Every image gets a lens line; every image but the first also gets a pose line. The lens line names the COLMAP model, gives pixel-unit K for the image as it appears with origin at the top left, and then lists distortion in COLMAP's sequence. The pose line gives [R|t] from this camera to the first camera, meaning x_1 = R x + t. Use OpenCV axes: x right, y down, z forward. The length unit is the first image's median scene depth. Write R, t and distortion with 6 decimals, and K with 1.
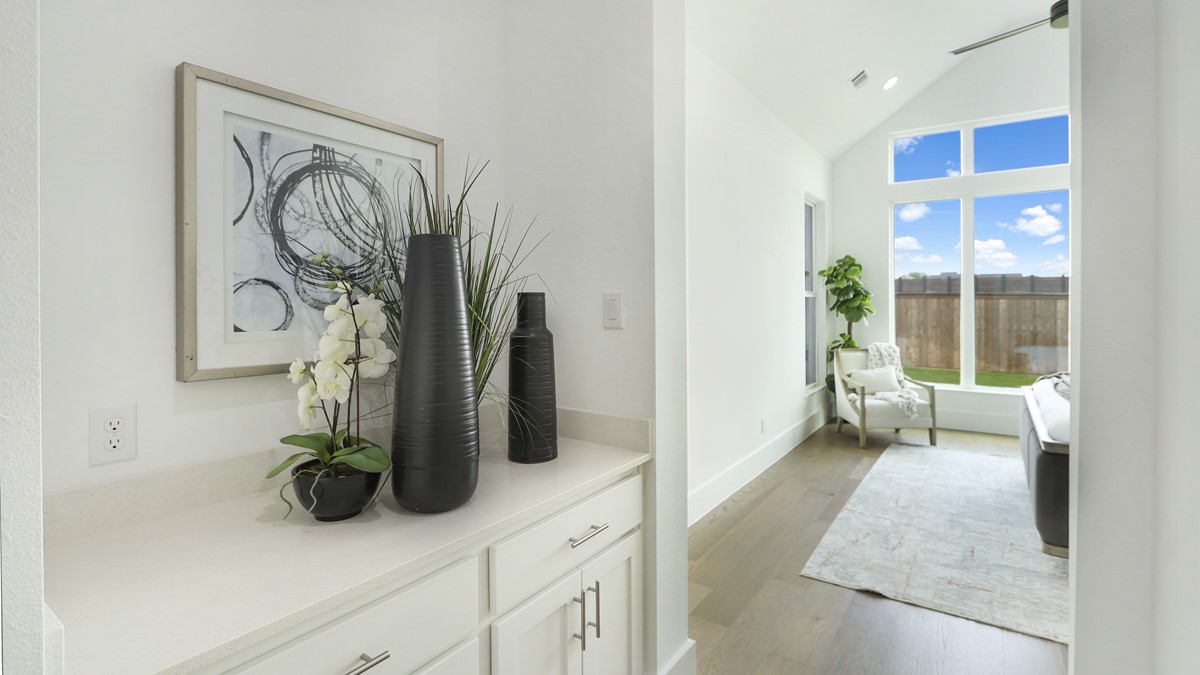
lens RADIAL K [[560.0, 0, 603.8], [0, 560.0, 304.6], [0, 0, 1]] dist [-0.017386, -0.000583]
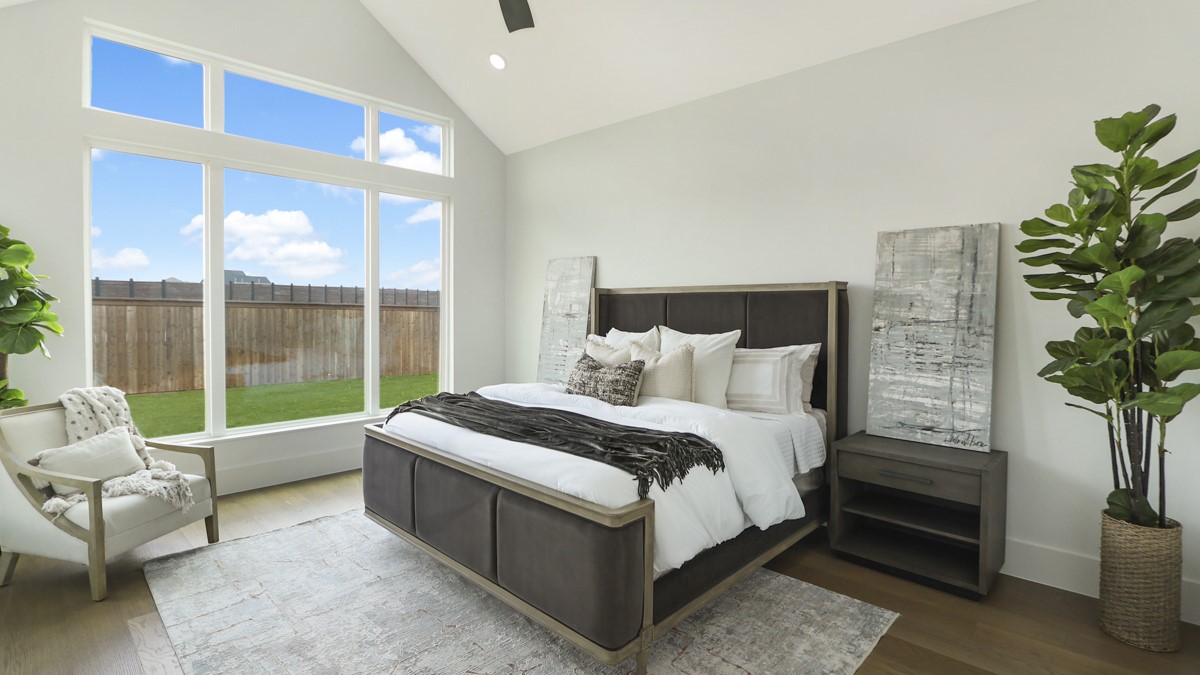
lens RADIAL K [[560.0, 0, 602.8], [0, 560.0, 320.2], [0, 0, 1]] dist [-0.017386, -0.000583]
pose [[0.151086, -0.015987, 0.988391, 0.033879], [-0.003238, 0.999856, 0.016667, -0.009156], [-0.988515, -0.005719, 0.151013, 0.408064]]
